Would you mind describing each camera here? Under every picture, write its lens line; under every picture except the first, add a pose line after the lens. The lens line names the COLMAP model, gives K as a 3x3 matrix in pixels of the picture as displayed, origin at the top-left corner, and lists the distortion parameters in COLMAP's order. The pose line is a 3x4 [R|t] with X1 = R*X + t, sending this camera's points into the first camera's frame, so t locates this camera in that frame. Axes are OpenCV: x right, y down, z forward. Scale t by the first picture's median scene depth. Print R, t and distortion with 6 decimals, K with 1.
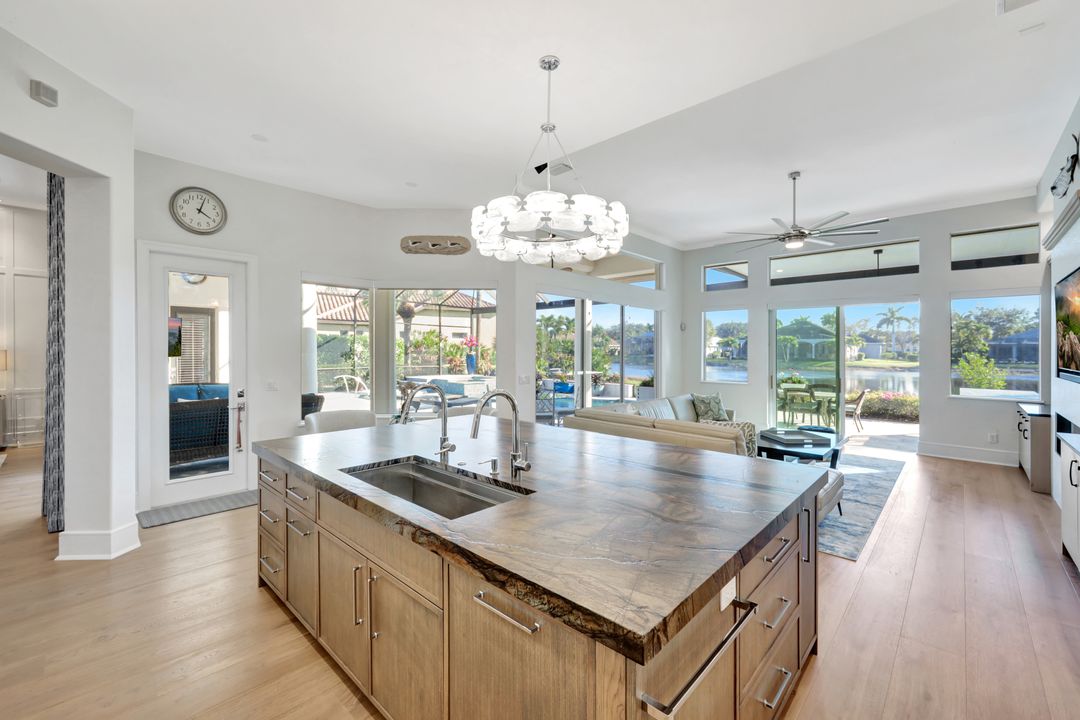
lens RADIAL K [[453.6, 0, 532.9], [0, 453.6, 347.1], [0, 0, 1]] dist [-0.000518, -0.000010]
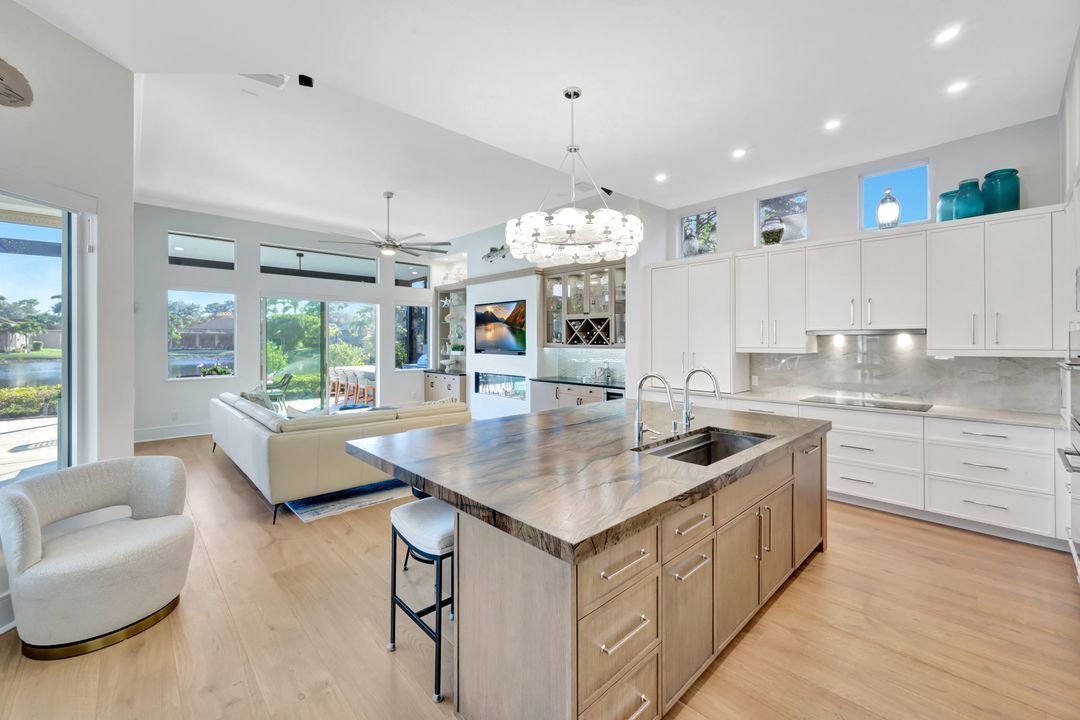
lens RADIAL K [[438.9, 0, 540.4], [0, 438.9, 337.3], [0, 0, 1]] dist [0.000853, 0.000033]
pose [[0.043621, 0.003628, 0.999042, -0.341512], [-0.008459, 0.999959, -0.003262, 0.000095], [-0.999012, -0.008308, 0.043650, 0.326077]]
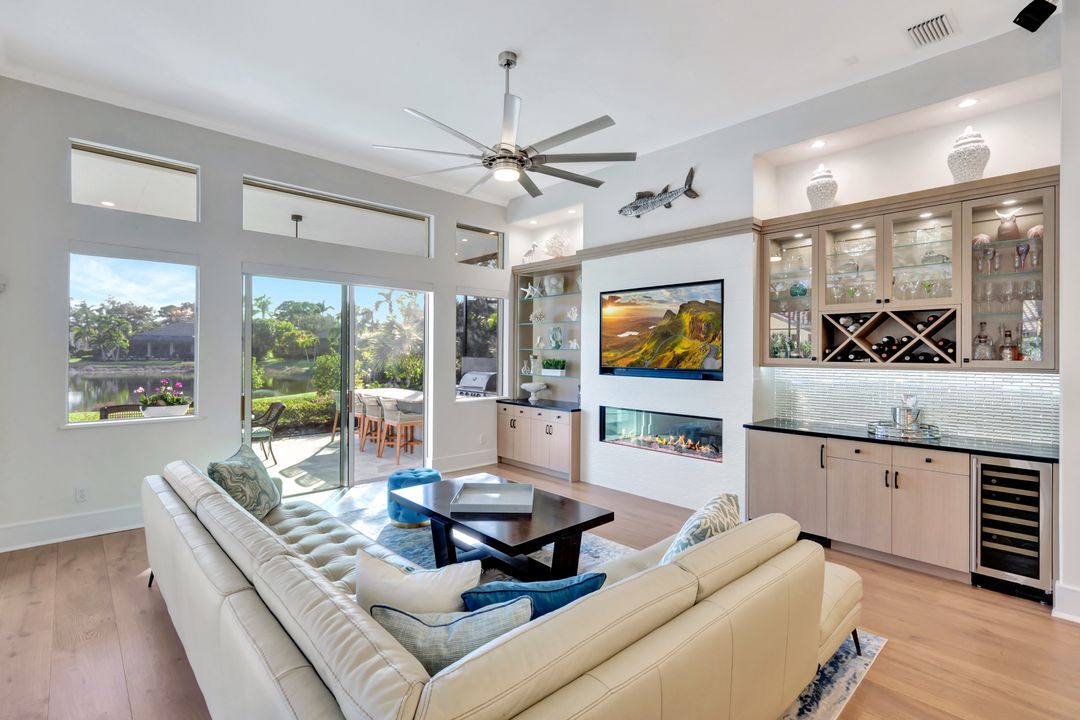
lens RADIAL K [[499.5, 0, 539.6], [0, 499.5, 345.8], [0, 0, 1]] dist [-0.001812, 0.000187]
pose [[0.044303, 0.007422, 0.998991, -0.045152], [-0.013222, 0.999889, -0.006842, 0.001643], [-0.998931, -0.012906, 0.044396, 0.554540]]
